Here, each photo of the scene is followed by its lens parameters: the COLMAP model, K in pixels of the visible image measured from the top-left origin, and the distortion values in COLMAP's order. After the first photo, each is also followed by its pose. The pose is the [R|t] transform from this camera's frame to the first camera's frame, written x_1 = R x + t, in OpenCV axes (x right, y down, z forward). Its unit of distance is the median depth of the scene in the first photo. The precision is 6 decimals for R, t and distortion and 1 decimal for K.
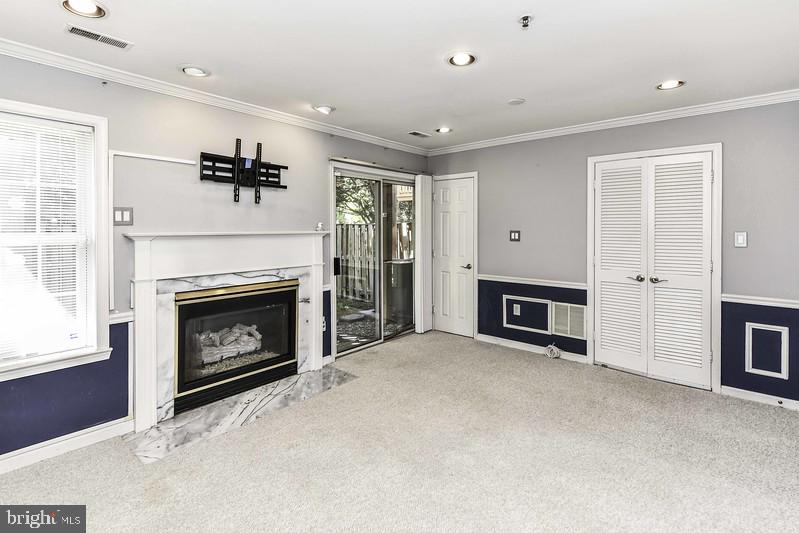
lens RADIAL K [[378.2, 0, 399.8], [0, 378.2, 227.7], [0, 0, 1]] dist [0.000229, -0.000159]
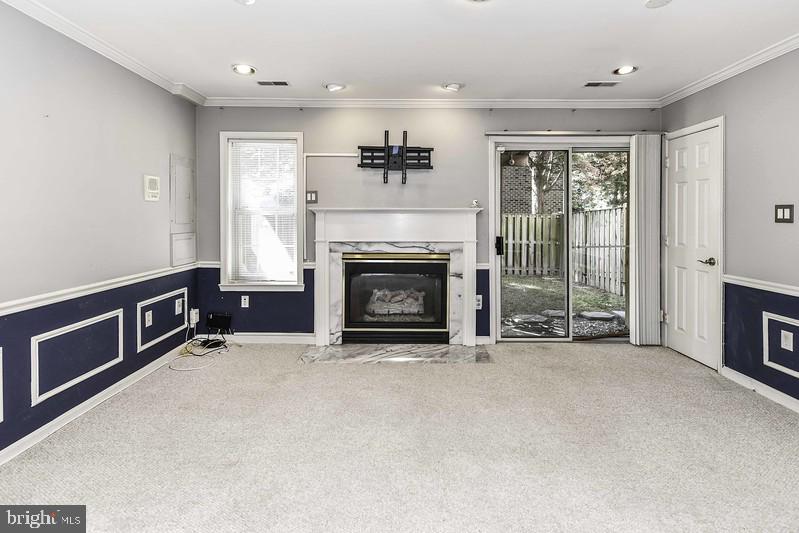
lens RADIAL K [[379.2, 0, 399.9], [0, 379.2, 217.4], [0, 0, 1]] dist [0.002229, -0.000278]
pose [[0.657722, 0.001581, -0.753259, 0.458623], [-0.001494, 0.999999, 0.000795, 0.035717], [0.753259, 0.000602, 0.657724, 0.213766]]
